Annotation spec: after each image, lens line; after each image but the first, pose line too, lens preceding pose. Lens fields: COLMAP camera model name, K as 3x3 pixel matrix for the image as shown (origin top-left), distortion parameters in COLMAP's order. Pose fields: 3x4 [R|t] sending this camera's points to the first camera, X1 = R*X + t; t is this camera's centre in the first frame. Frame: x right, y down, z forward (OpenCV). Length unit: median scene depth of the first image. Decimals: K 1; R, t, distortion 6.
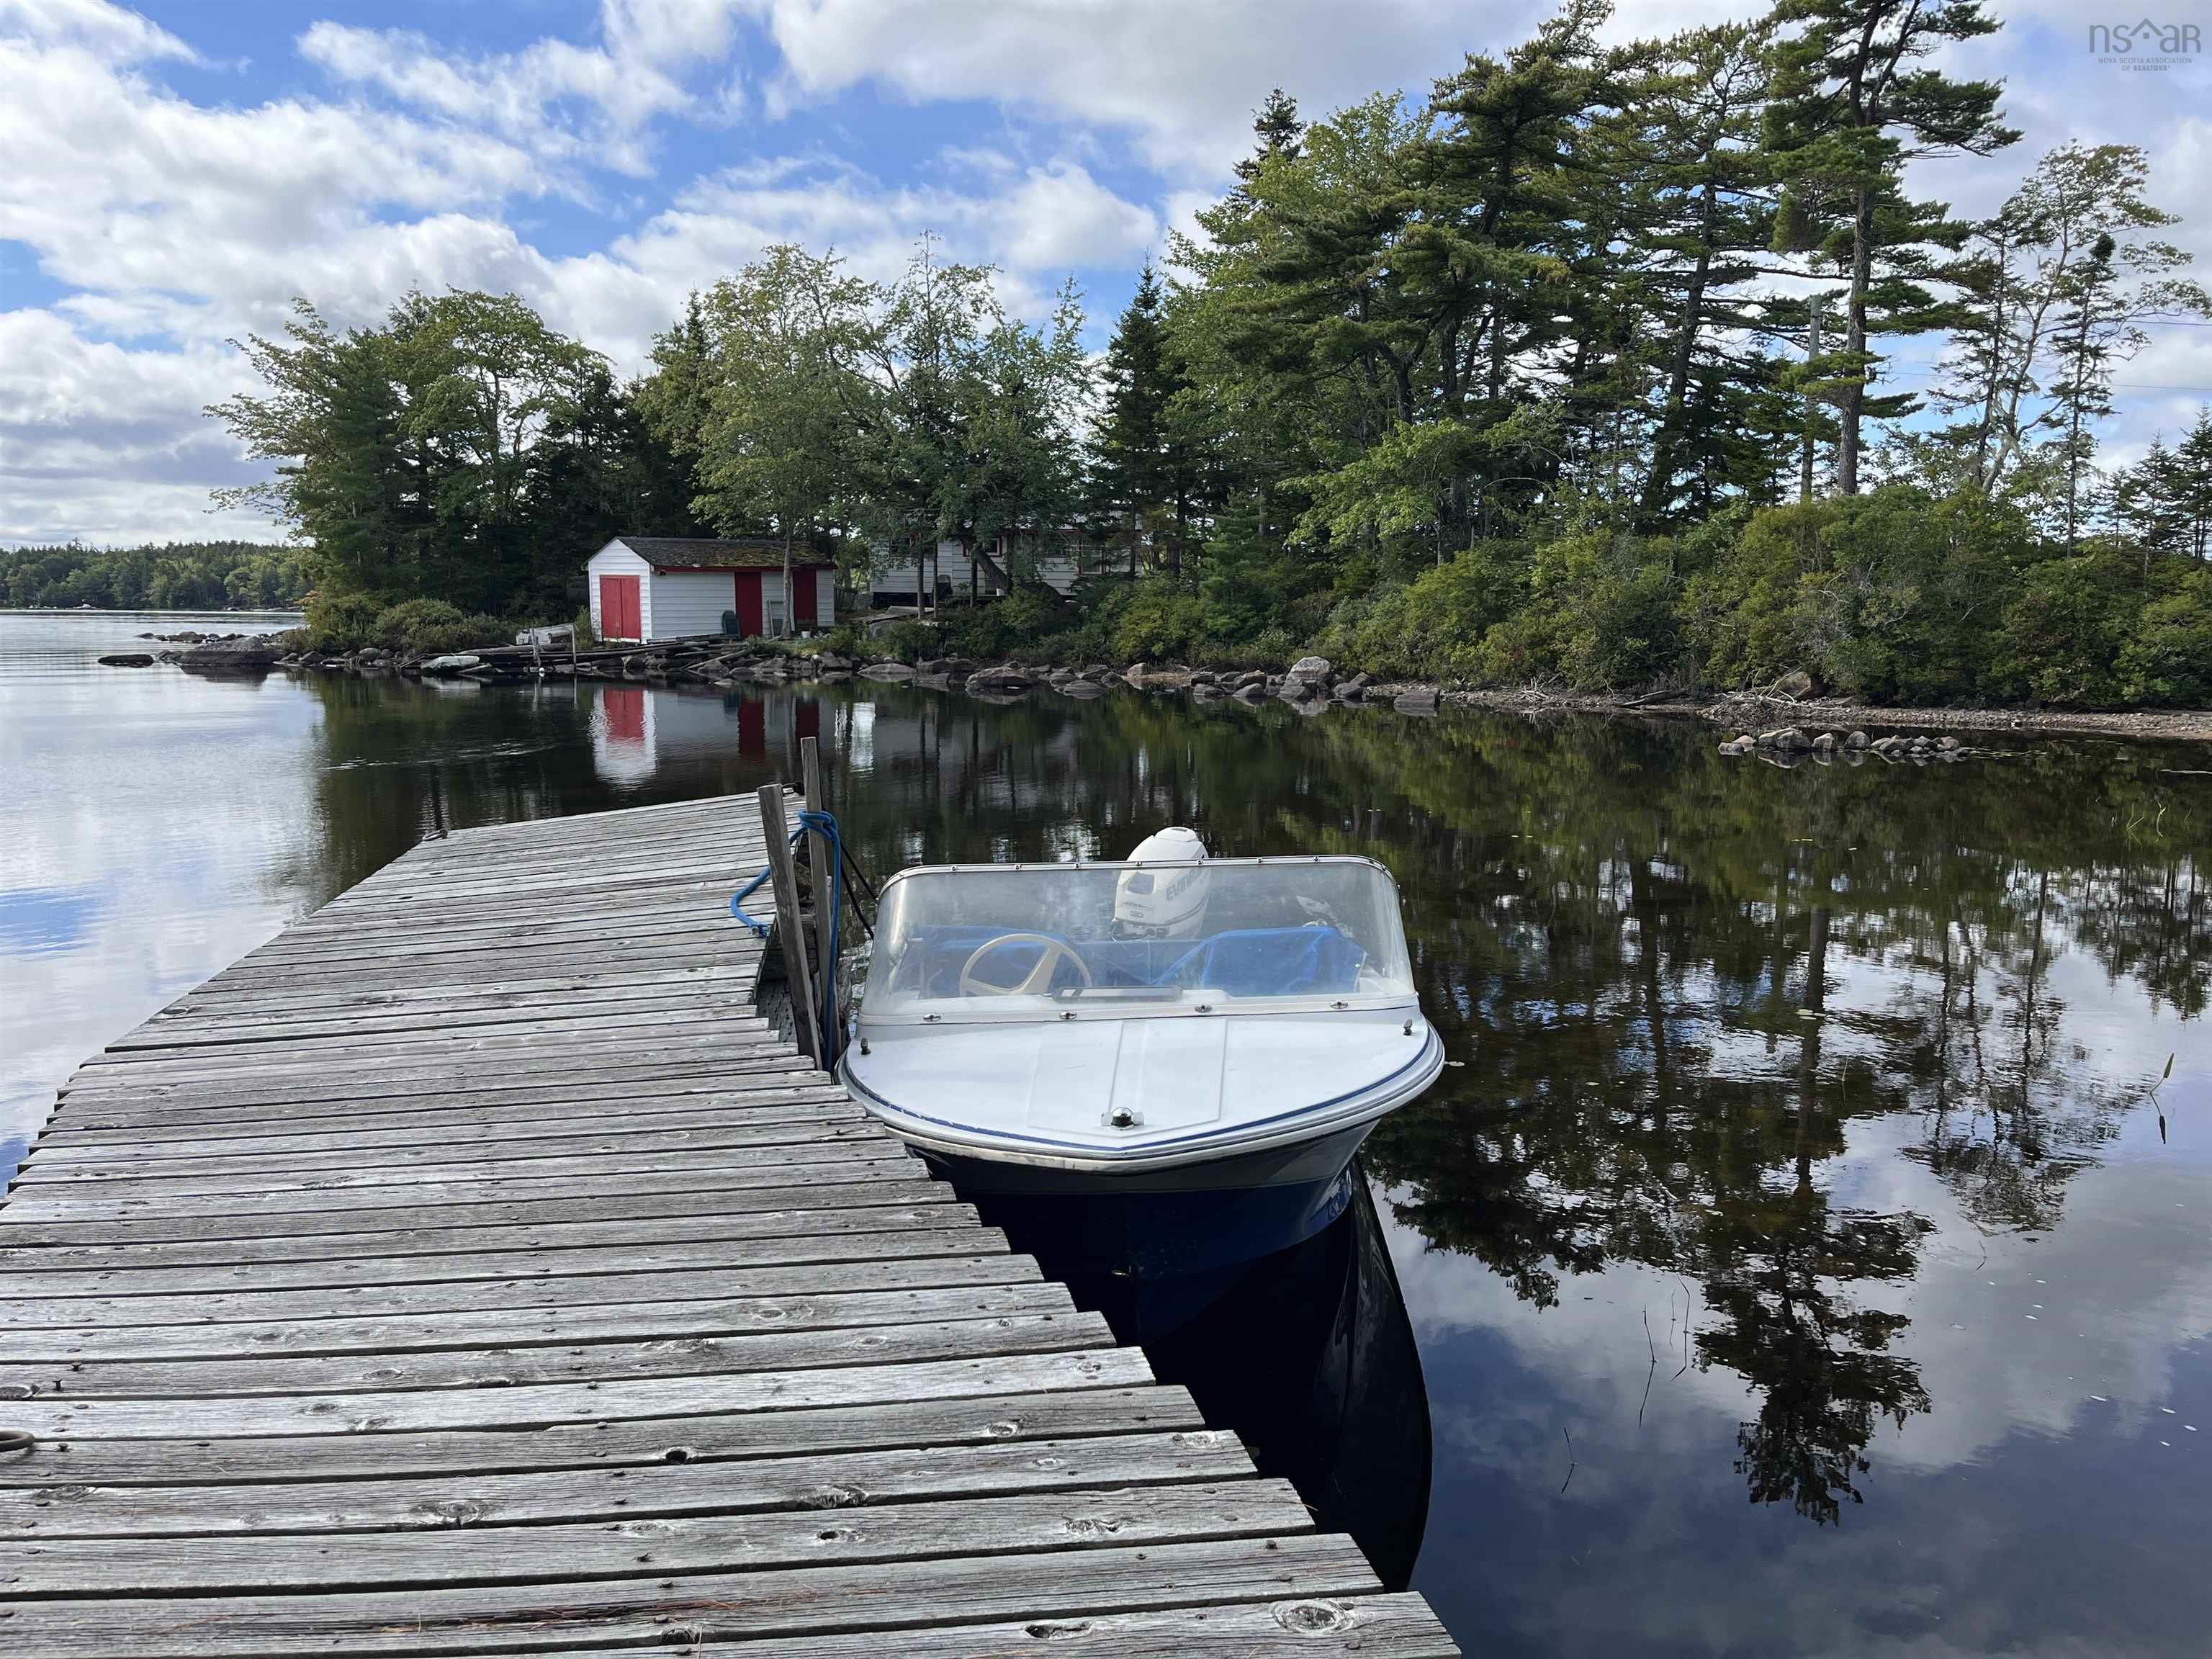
lens RADIAL K [[1690.6, 0, 1116.9], [0, 1690.6, 833.0], [0, 0, 1]] dist [0.040621, -0.004702]
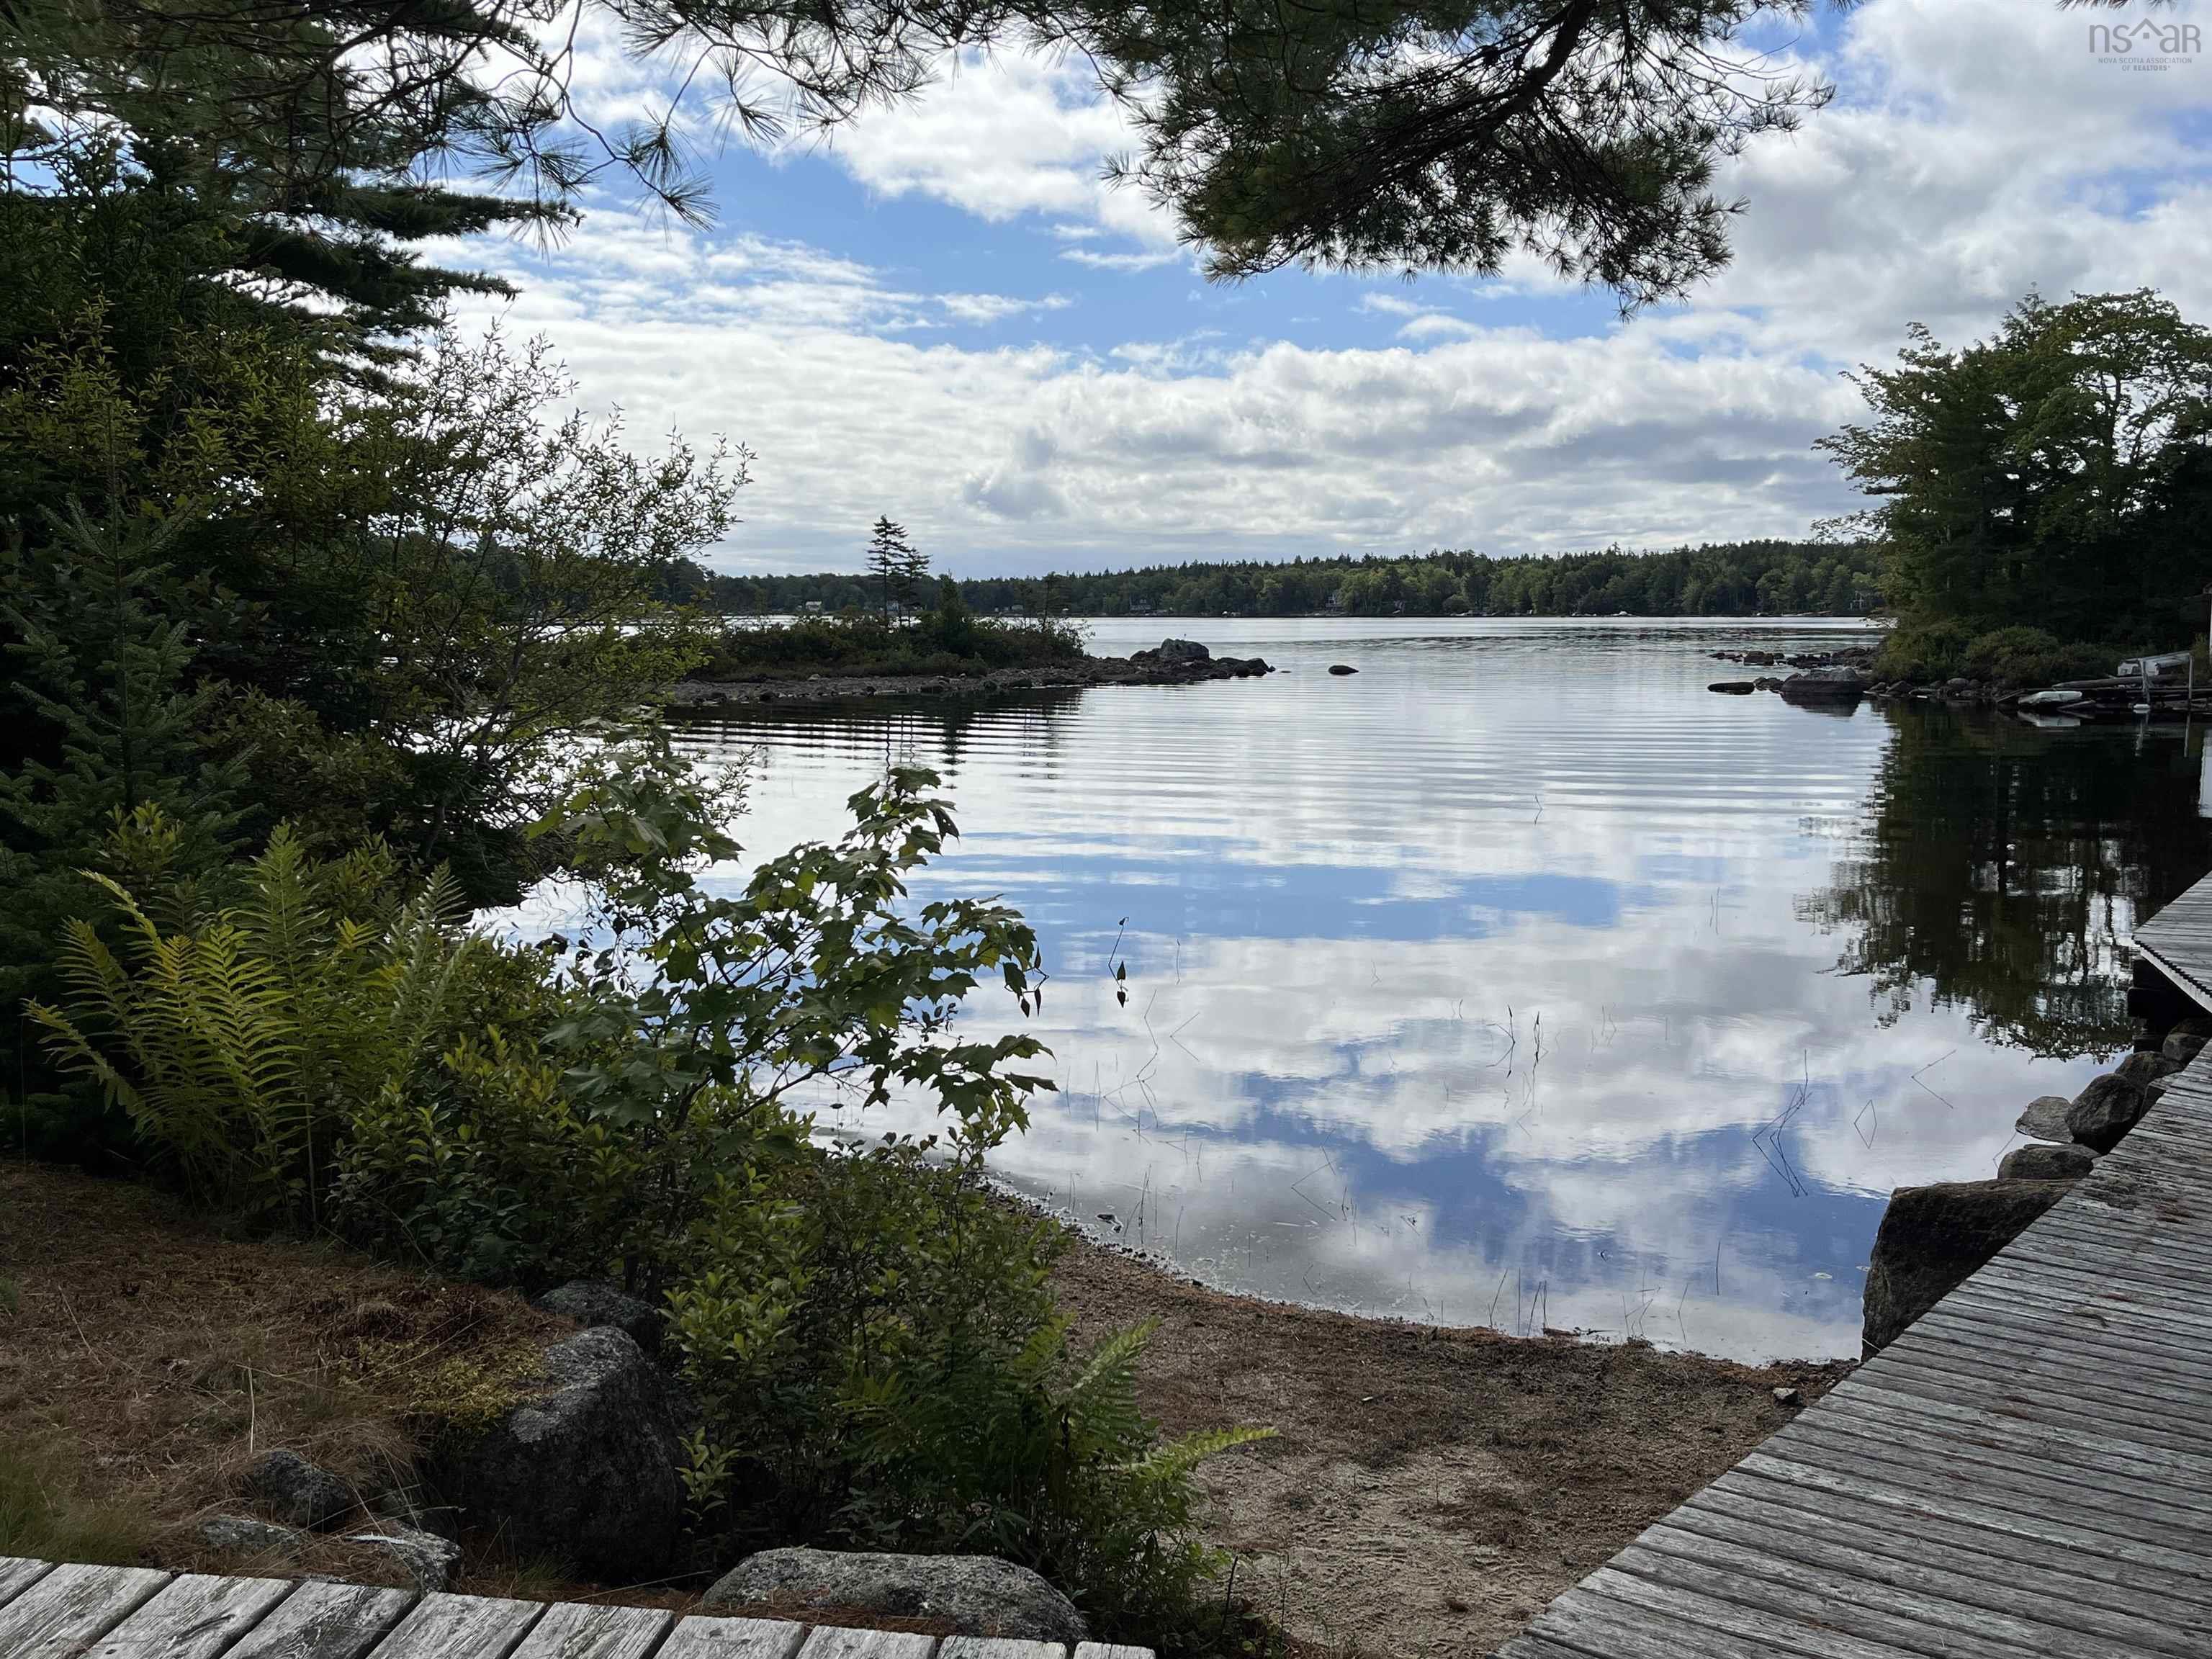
lens RADIAL K [[1962.3, 0, 1109.6], [0, 1962.3, 834.9], [0, 0, 1]] dist [0.035728, -0.018363]
pose [[0.704103, 0.069780, -0.706661, 0.023669], [-0.081759, 0.996508, 0.016938, 0.001817], [0.705375, 0.045850, 0.707350, -0.125645]]
